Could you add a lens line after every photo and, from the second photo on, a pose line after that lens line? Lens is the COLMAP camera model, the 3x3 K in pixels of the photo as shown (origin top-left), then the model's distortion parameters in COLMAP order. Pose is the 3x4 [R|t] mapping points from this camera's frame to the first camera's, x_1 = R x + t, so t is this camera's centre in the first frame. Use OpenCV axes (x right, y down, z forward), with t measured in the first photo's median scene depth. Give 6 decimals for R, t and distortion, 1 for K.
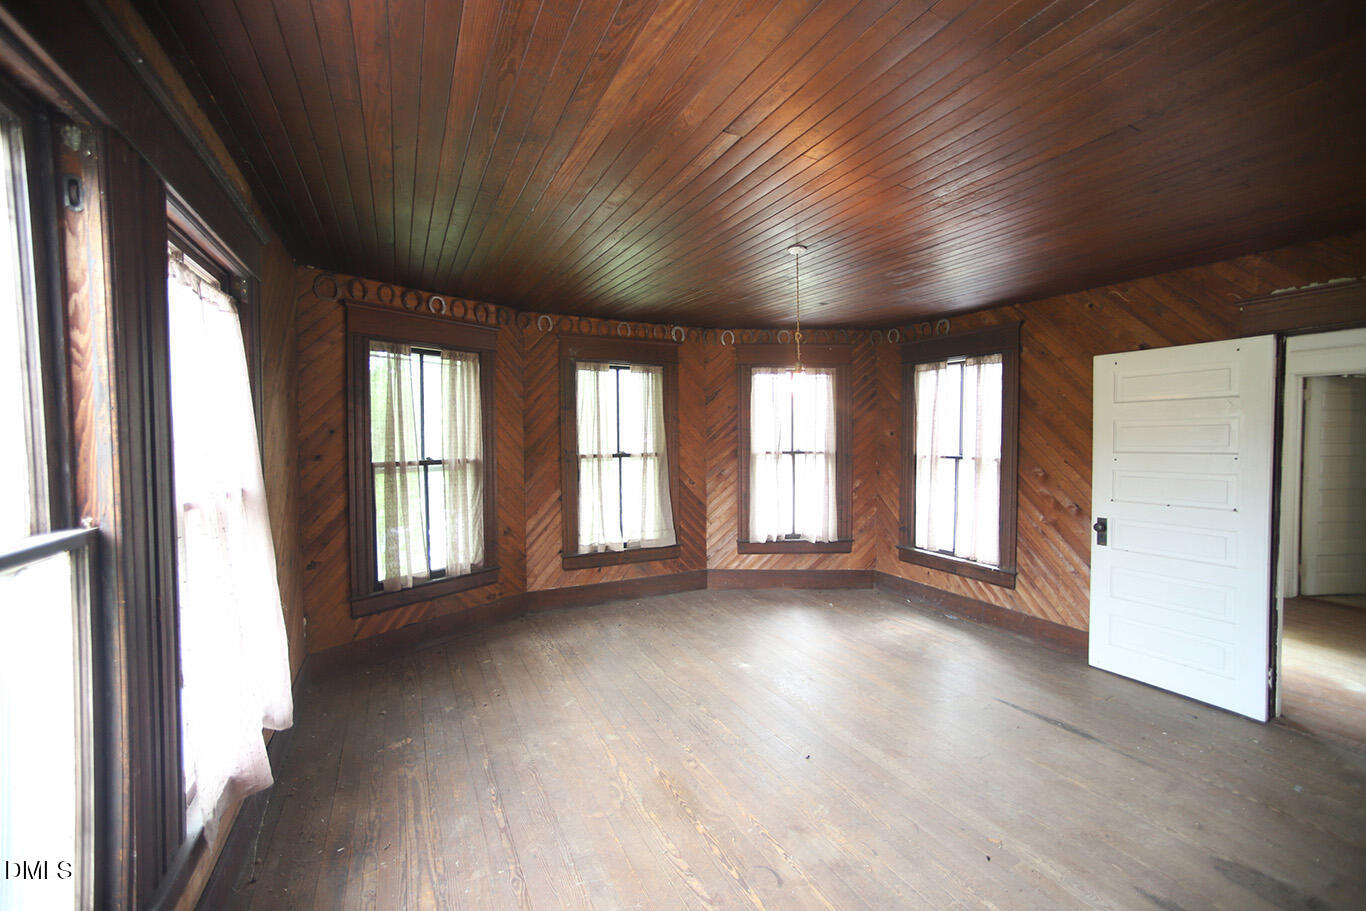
lens RADIAL K [[546.7, 0, 678.8], [0, 546.7, 450.7], [0, 0, 1]] dist [-0.074008, 0.036091]
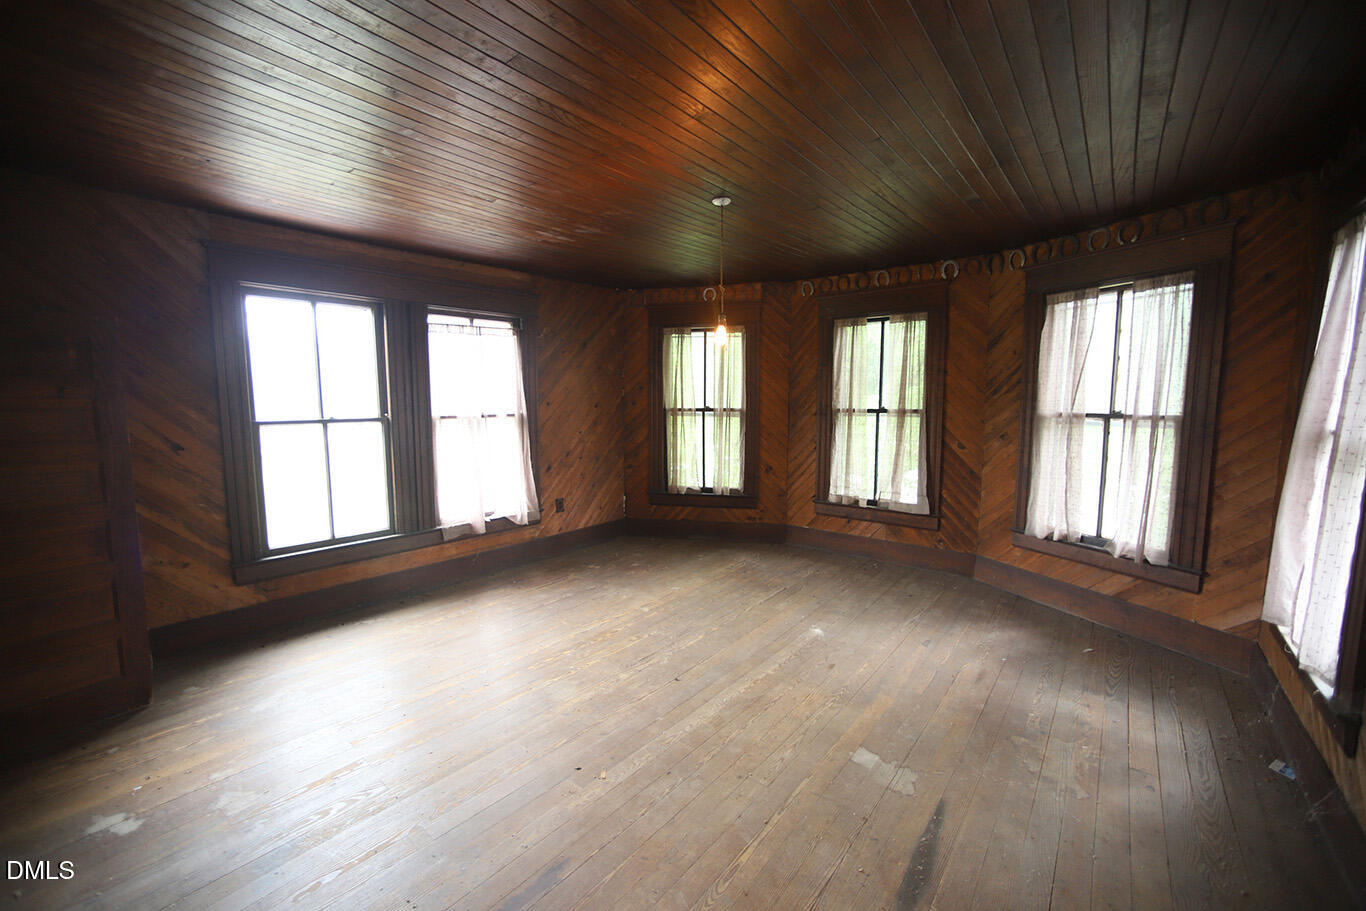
lens RADIAL K [[546.7, 0, 678.8], [0, 546.7, 450.7], [0, 0, 1]] dist [-0.074008, 0.036091]
pose [[0.393812, 0.094857, -0.914283, 0.729445], [-0.023840, 0.995380, 0.093003, -0.002513], [0.918882, -0.014829, 0.394254, 0.337661]]
